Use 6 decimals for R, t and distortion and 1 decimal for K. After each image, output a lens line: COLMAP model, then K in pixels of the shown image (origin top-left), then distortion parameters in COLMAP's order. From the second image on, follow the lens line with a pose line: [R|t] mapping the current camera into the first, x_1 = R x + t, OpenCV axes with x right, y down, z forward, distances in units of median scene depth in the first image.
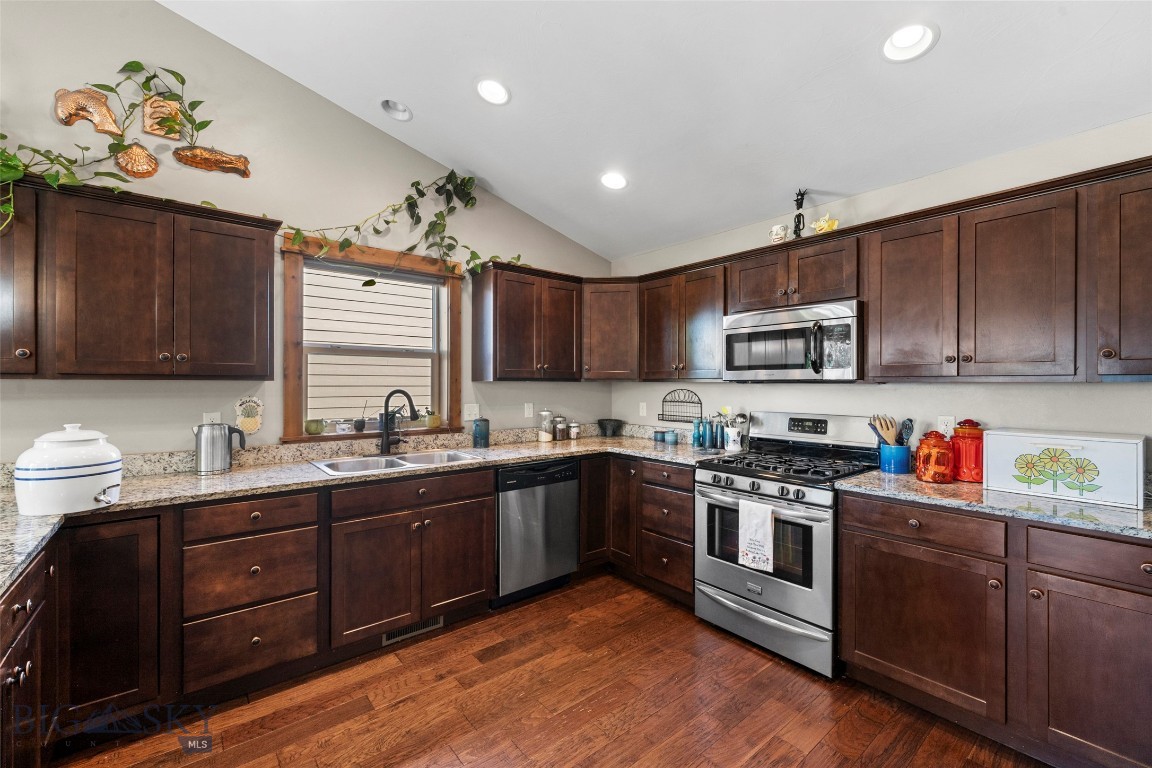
lens RADIAL K [[479.8, 0, 576.6], [0, 479.8, 382.4], [0, 0, 1]] dist [0.001609, -0.000098]
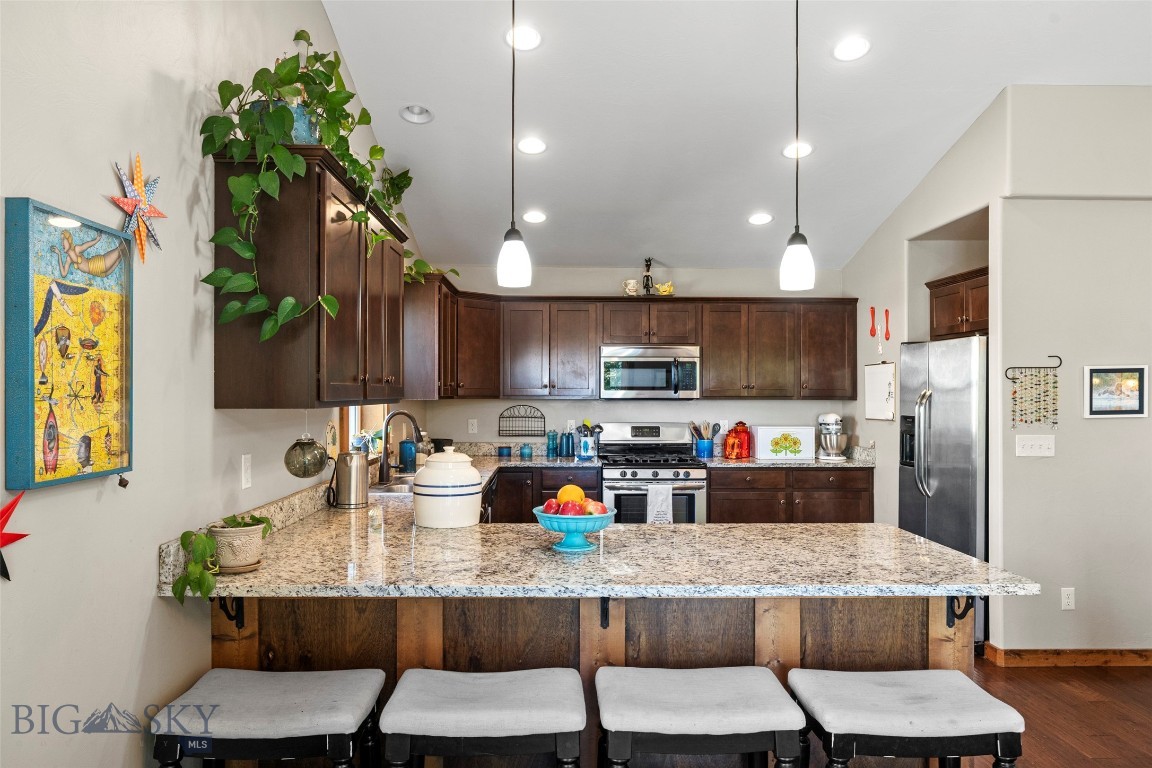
lens RADIAL K [[784.0, 0, 574.8], [0, 784.0, 387.5], [0, 0, 1]] dist [0.001100, 0.000215]
pose [[0.610920, 0.005324, 0.791675, -1.530477], [-0.004274, 0.999985, -0.003426, -0.027706], [-0.791681, -0.001291, 0.610933, -0.205388]]
